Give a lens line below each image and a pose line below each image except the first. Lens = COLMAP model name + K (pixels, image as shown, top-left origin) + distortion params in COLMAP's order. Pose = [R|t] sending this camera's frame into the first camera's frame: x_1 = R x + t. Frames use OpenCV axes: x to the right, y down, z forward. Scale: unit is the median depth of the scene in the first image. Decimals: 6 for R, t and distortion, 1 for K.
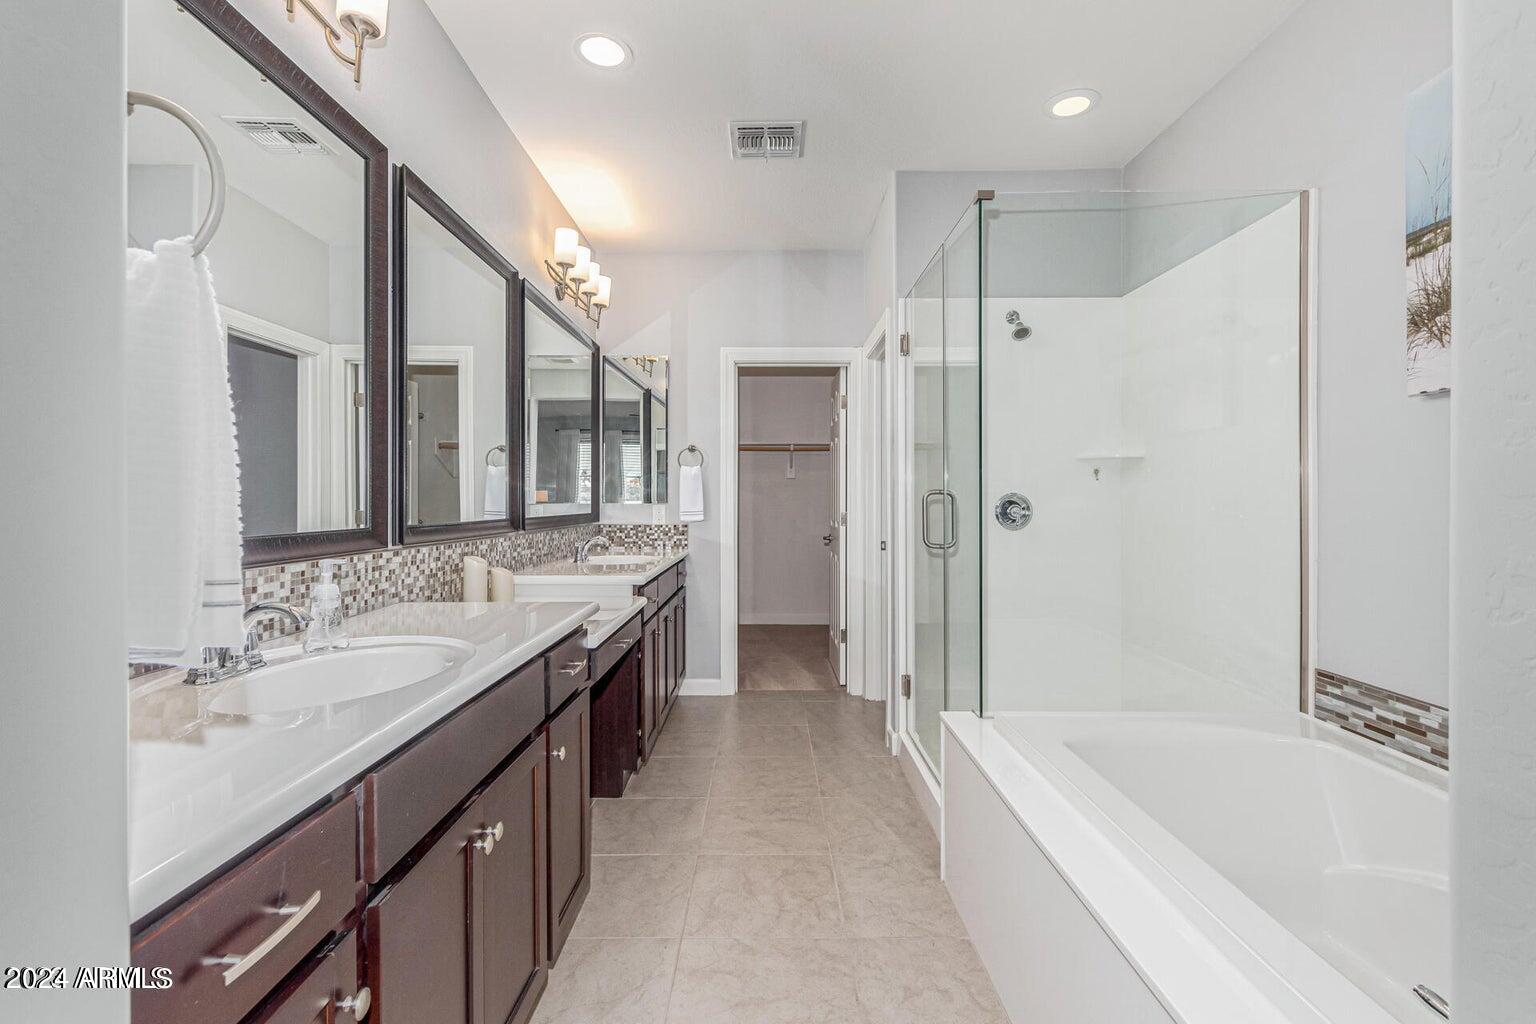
lens RADIAL K [[710.1, 0, 772.6], [0, 710.1, 507.2], [0, 0, 1]] dist [0.004649, 0.000138]
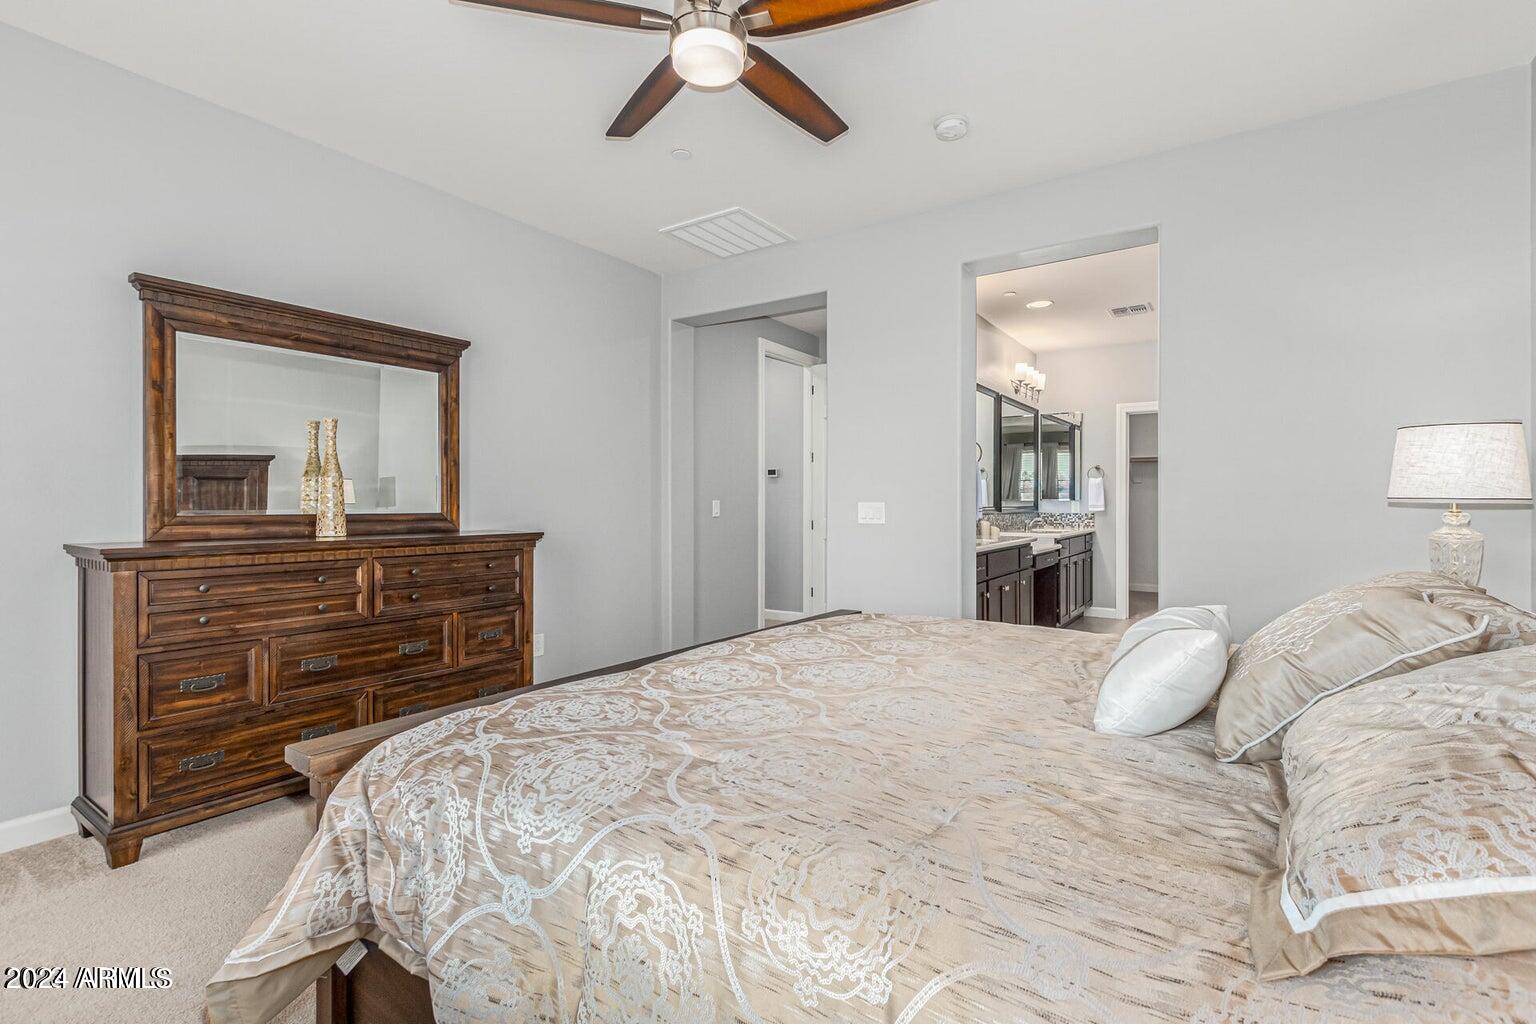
lens RADIAL K [[710.1, 0, 775.6], [0, 710.1, 503.9], [0, 0, 1]] dist [0.004649, 0.000138]
pose [[0.828606, 0.002661, -0.559826, 0.233440], [-0.003131, 0.999995, 0.000119, 0.006991], [0.559824, 0.001654, 0.828610, -0.949112]]
